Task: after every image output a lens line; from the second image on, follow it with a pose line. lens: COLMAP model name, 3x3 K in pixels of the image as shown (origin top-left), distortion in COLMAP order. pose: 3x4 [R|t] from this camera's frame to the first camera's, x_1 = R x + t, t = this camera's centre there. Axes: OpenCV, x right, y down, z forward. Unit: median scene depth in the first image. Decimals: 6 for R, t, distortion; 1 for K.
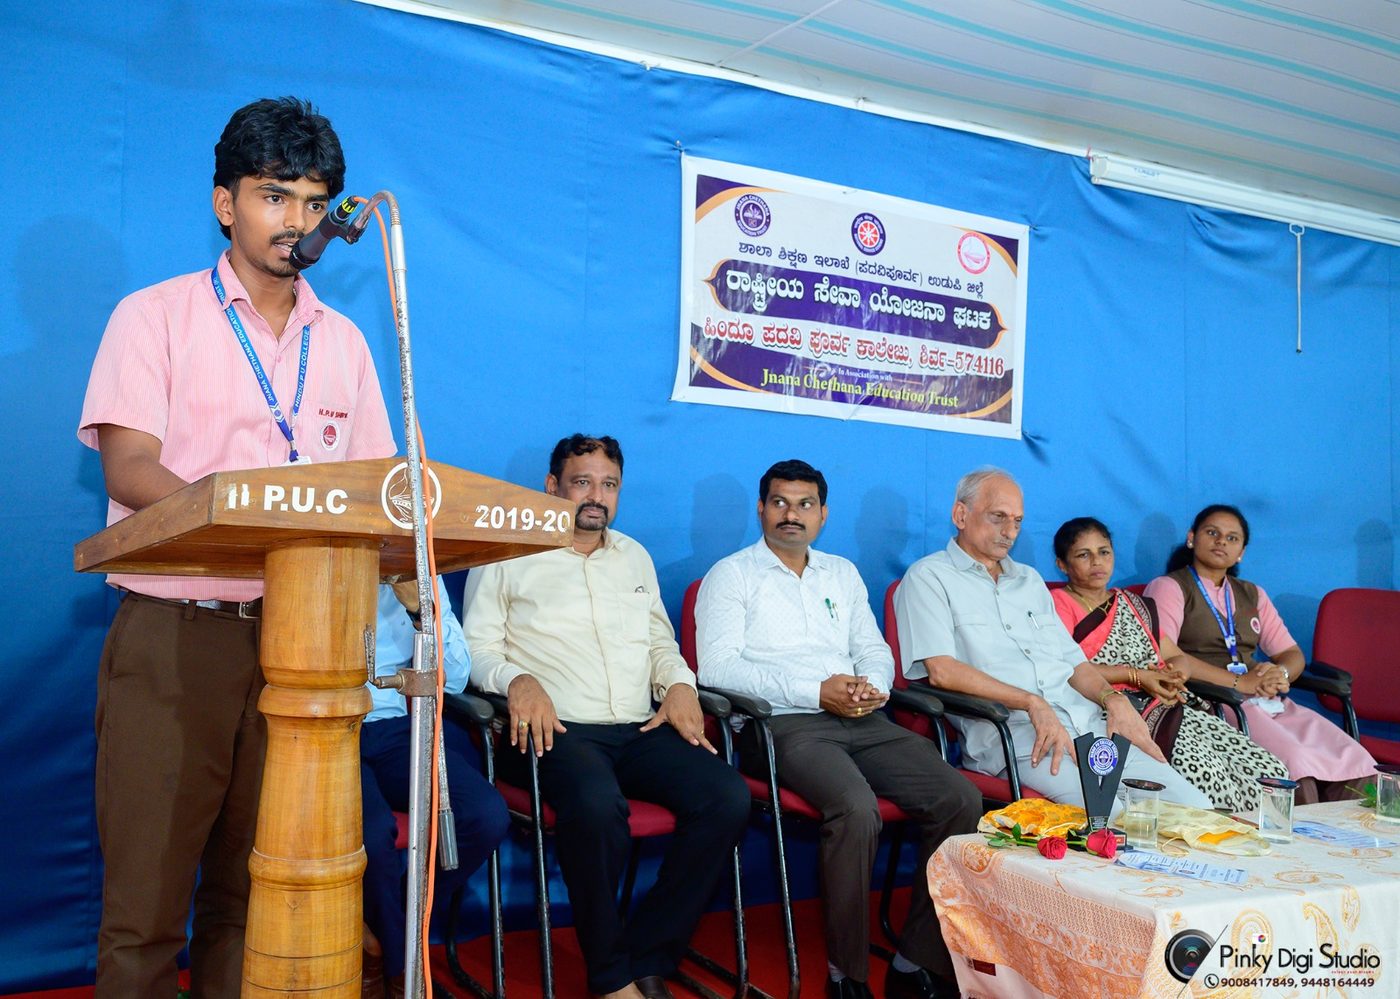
lens RADIAL K [[1401.4, 0, 642.4], [0, 1401.4, 482.2], [0, 0, 1]] dist [-0.005745, 0.000000]
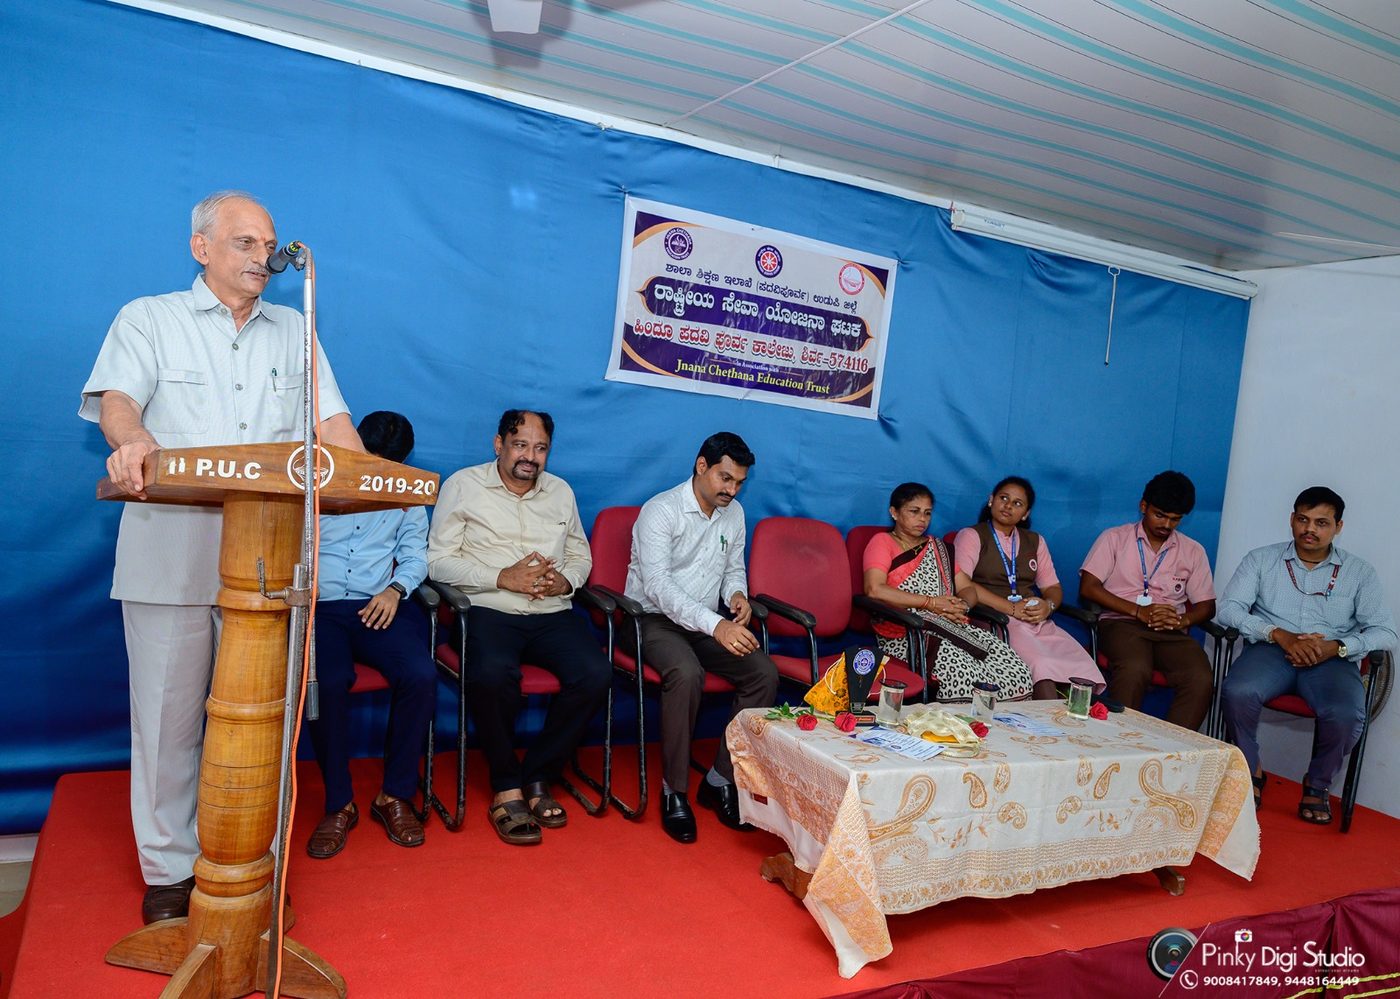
lens RADIAL K [[1084.8, 0, 690.8], [0, 1084.8, 504.8], [0, 0, 1]] dist [0.001726, 0.004709]
pose [[0.997747, 0.066849, -0.005641, 0.112929], [-0.066027, 0.993397, 0.093822, -0.039601], [0.011876, -0.093238, 0.995573, -0.062230]]
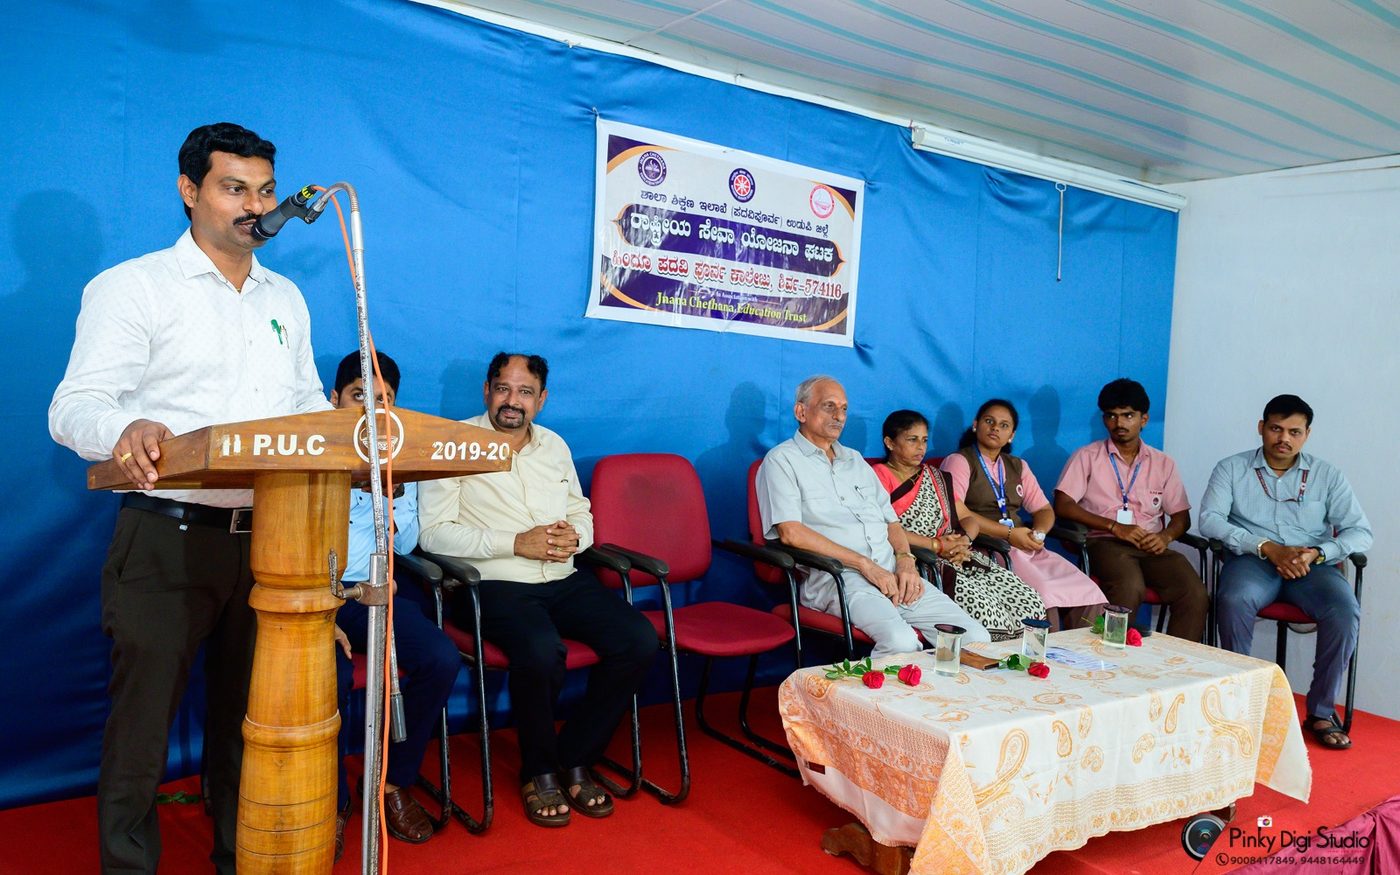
lens RADIAL K [[1078.2, 0, 674.7], [0, 1078.2, 421.2], [0, 0, 1]] dist [-0.000523, 0.013491]
pose [[0.993602, 0.011748, 0.112324, -0.007082], [-0.020150, 0.997057, 0.073967, -0.036434], [-0.111125, -0.075757, 0.990915, 0.021191]]
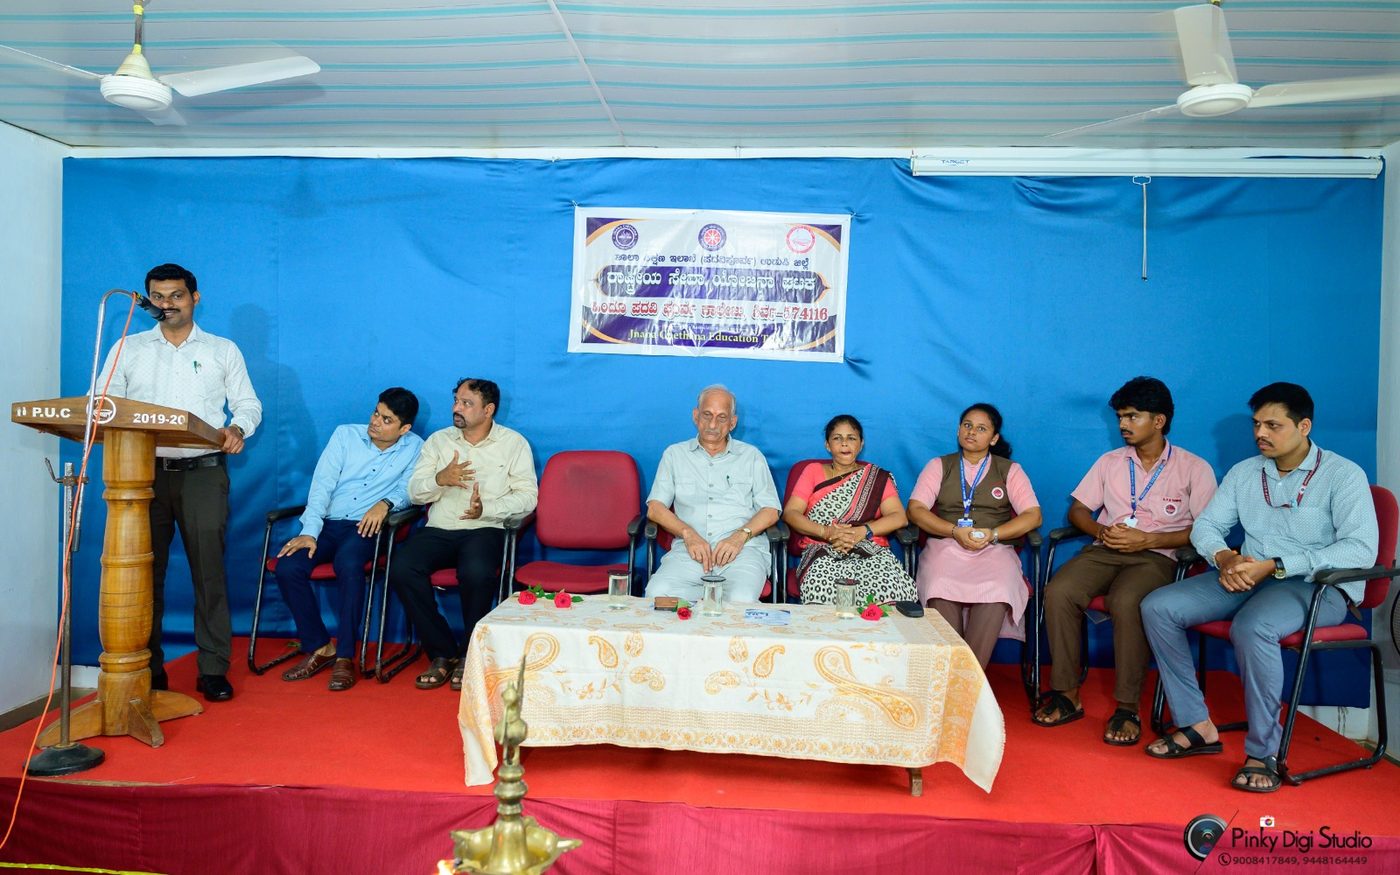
lens RADIAL K [[1058.7, 0, 706.7], [0, 1058.7, 431.7], [0, 0, 1]] dist [0.000927, 0.010236]
pose [[0.836997, -0.010338, -0.547109, 0.839302], [0.024986, 0.999501, 0.019340, 0.018101], [0.546636, -0.029858, 0.836838, -0.003656]]
